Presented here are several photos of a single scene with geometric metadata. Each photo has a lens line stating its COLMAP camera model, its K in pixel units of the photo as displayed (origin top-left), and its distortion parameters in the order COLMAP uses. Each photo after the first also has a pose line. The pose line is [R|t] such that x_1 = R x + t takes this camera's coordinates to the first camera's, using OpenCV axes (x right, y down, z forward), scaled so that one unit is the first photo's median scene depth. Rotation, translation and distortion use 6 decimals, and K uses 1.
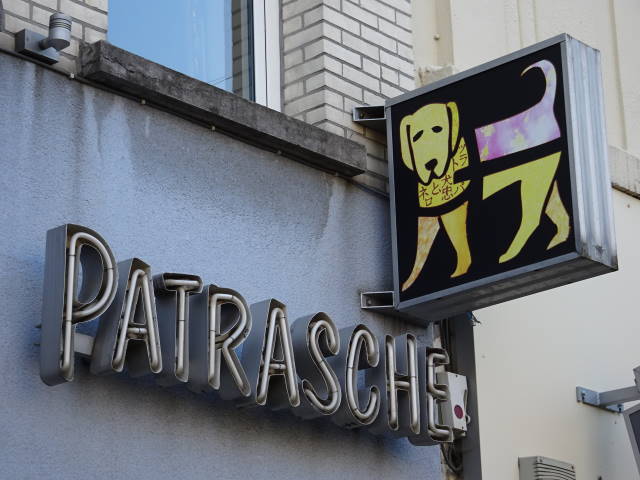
lens RADIAL K [[1992.4, 0, 320.0], [0, 1992.4, 240.0], [0, 0, 1]] dist [0.069021, 0.192236]
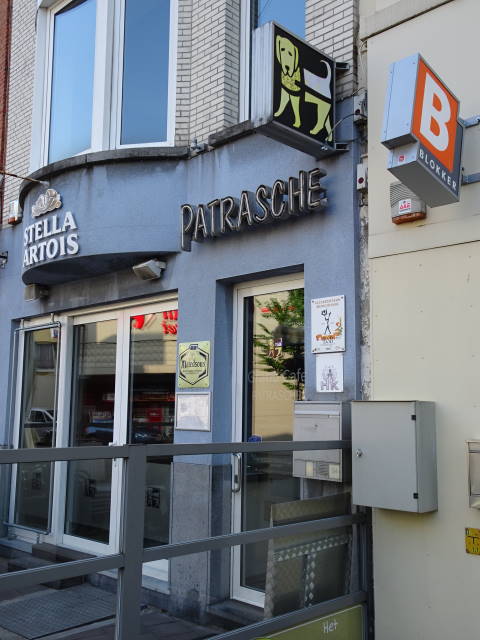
lens RADIAL K [[675.1, 0, 240.0], [0, 675.1, 320.0], [0, 0, 1]] dist [0.077218, 0.000671]
pose [[-0.032862, -0.104705, -0.993960, 0.937303], [0.324088, 0.939645, -0.109698, 0.313186], [0.945456, -0.325735, 0.003055, 0.938731]]
